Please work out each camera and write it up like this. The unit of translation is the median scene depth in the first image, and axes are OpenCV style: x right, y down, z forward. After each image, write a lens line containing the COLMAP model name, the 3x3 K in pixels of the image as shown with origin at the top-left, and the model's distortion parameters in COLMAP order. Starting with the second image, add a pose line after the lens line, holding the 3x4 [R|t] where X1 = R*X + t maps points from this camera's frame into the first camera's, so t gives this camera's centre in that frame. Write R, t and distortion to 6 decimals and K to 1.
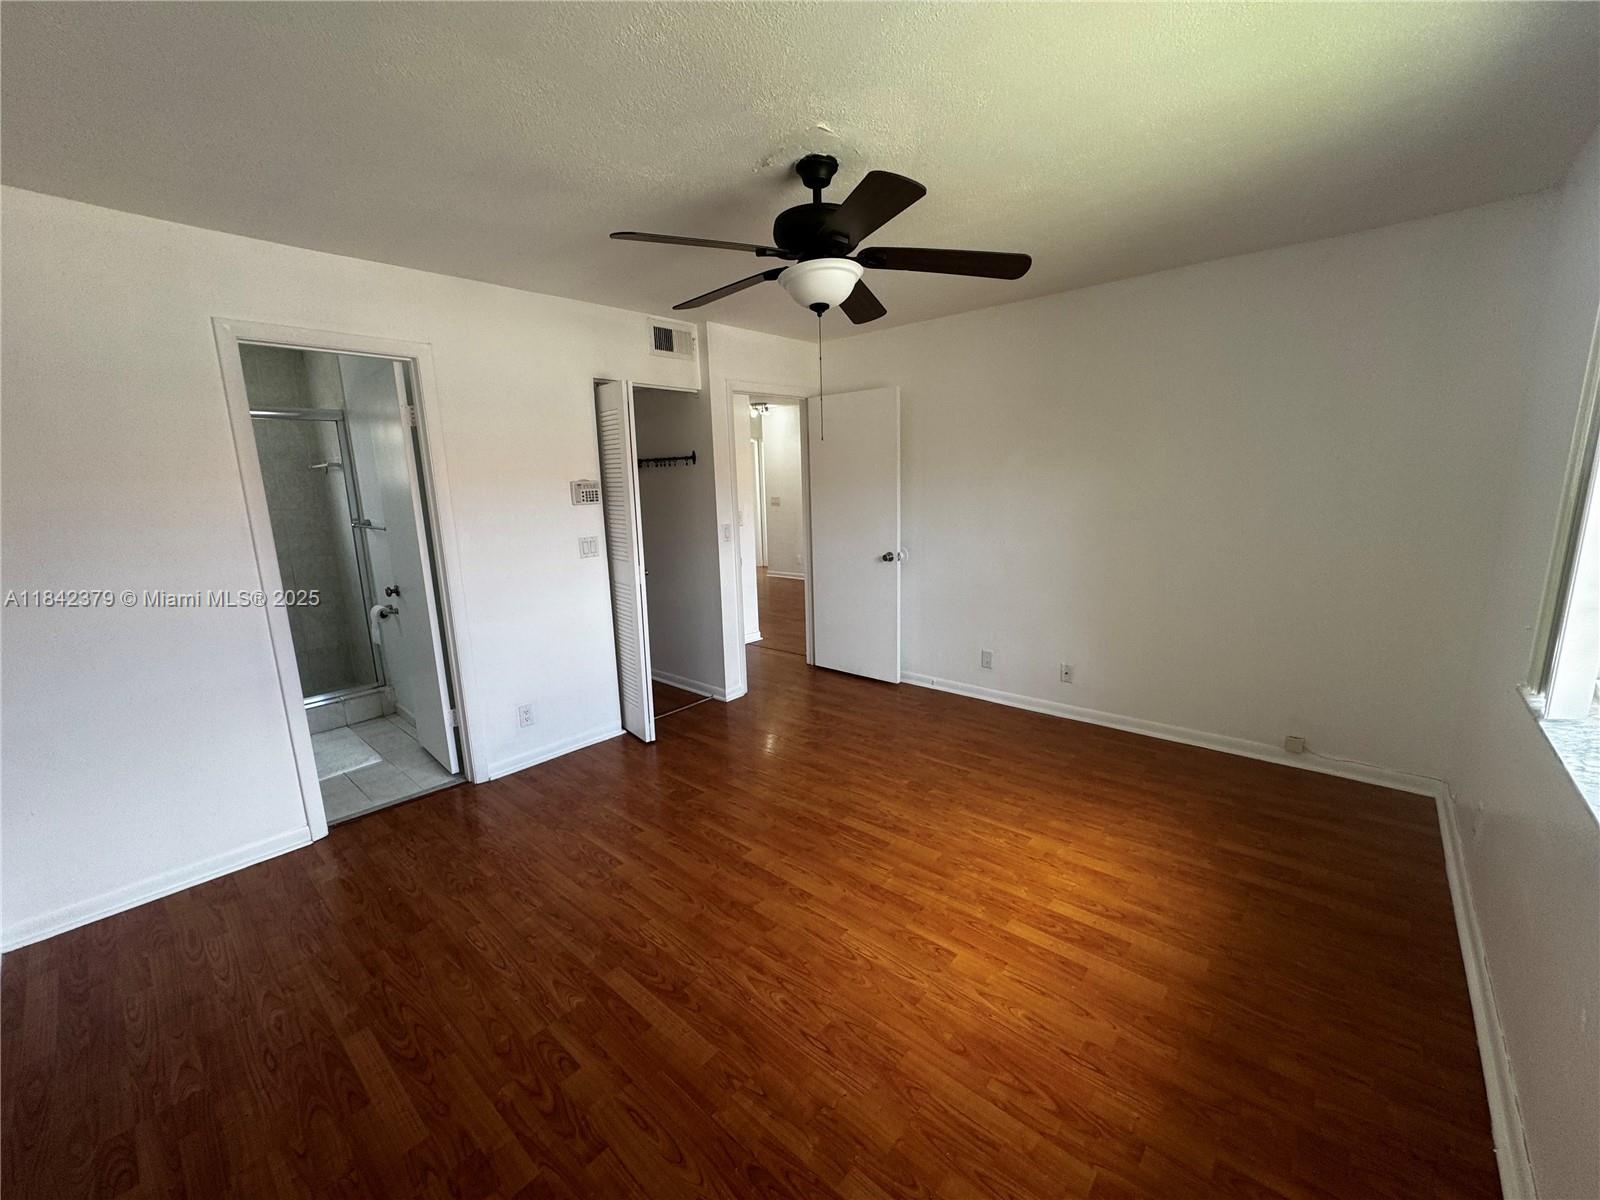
lens RADIAL K [[651.2, 0, 794.5], [0, 651.2, 619.1], [0, 0, 1]] dist [-0.002335, -0.000142]
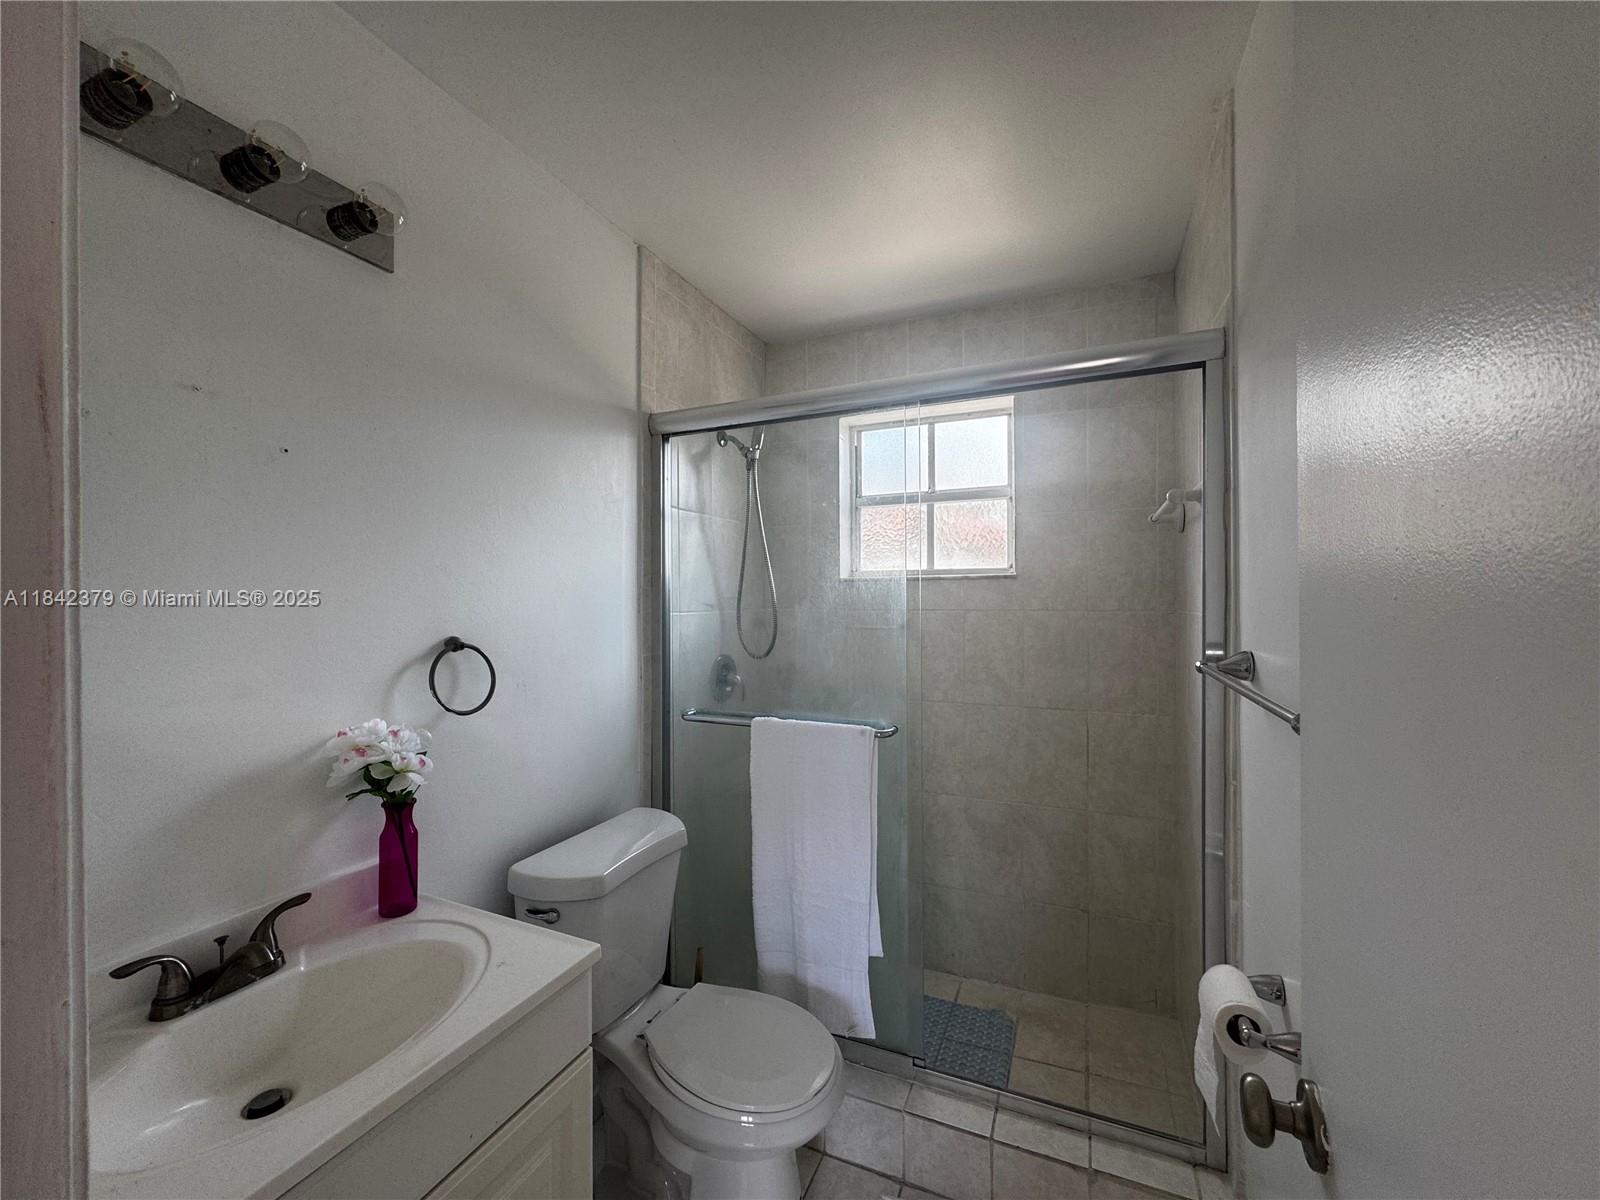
lens RADIAL K [[639.8, 0, 799.9], [0, 639.8, 600.5], [0, 0, 1]] dist [-0.003381, 0.000237]
pose [[0.323438, 0.029734, -0.945782, -0.439988], [-0.191733, 0.980832, -0.034733, -0.127256], [0.926621, 0.192572, 0.322939, 0.698821]]
